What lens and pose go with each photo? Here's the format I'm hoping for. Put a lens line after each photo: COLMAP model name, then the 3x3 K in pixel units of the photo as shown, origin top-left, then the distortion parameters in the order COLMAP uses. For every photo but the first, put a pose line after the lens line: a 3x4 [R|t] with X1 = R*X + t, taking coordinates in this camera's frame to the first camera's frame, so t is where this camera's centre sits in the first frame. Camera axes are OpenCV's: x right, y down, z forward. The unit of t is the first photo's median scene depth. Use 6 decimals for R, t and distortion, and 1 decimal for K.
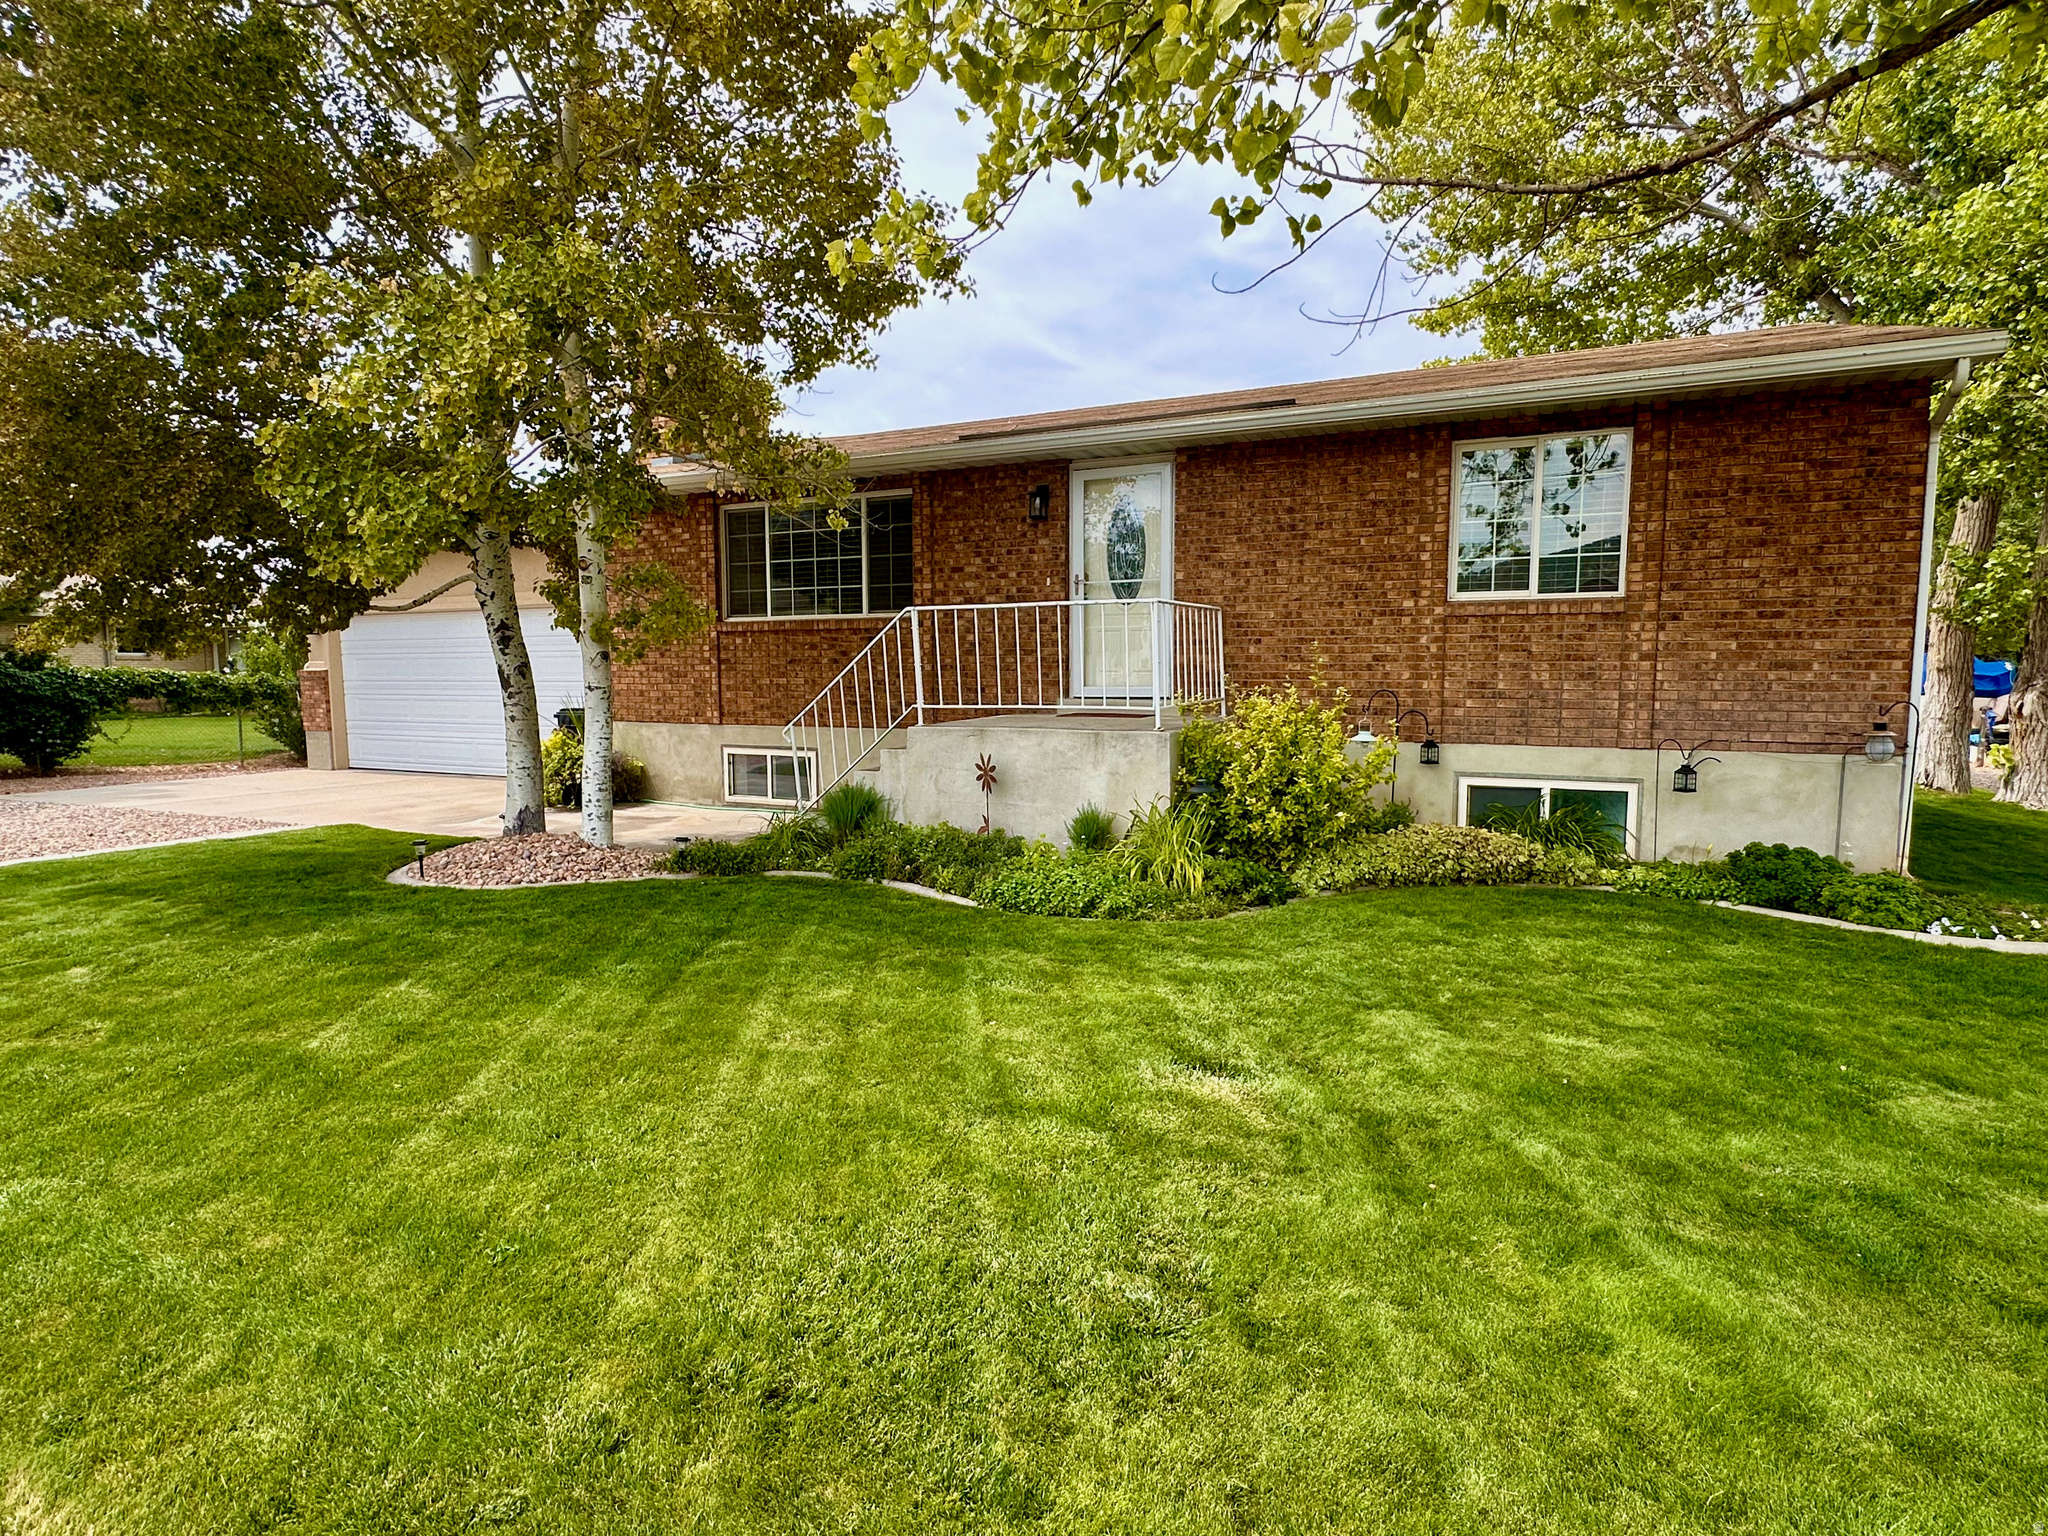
lens RADIAL K [[1021.9, 0, 1024.0], [0, 1021.9, 768.0], [0, 0, 1]] dist [-0.000831, -0.000102]
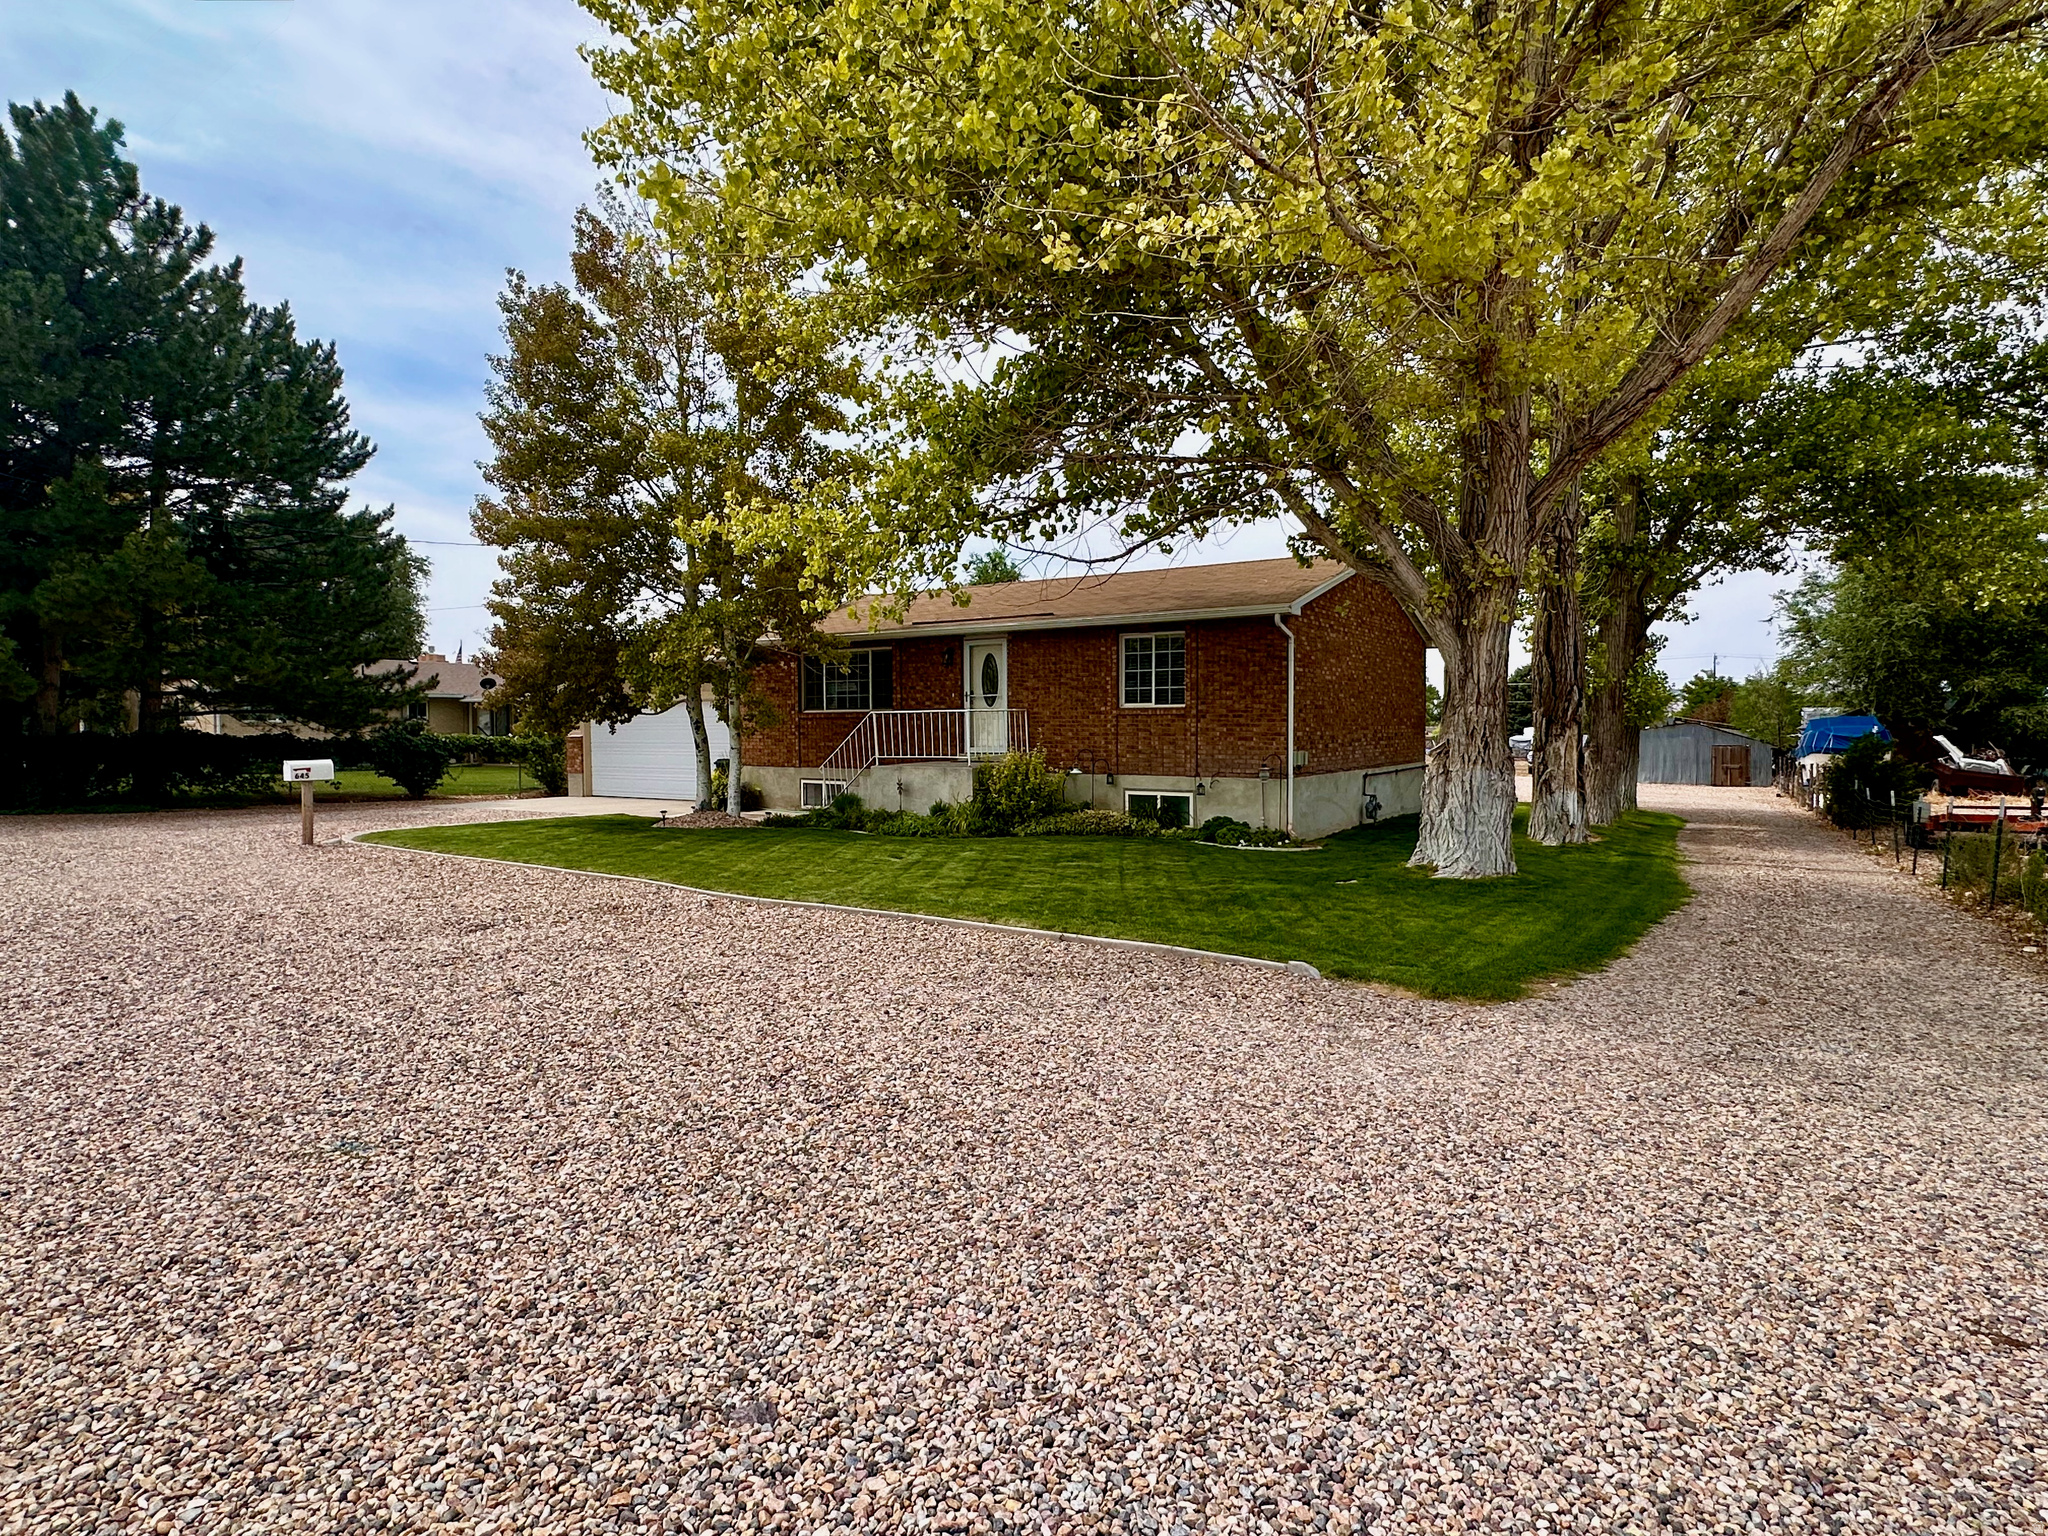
lens RADIAL K [[1066.1, 0, 1024.0], [0, 1066.1, 768.0], [0, 0, 1]] dist [-0.000367, -0.000148]
pose [[0.990452, 0.002917, -0.137830, 0.520702], [-0.010642, 0.998410, -0.055348, 0.085402], [0.137450, 0.056287, 0.988908, -1.197217]]
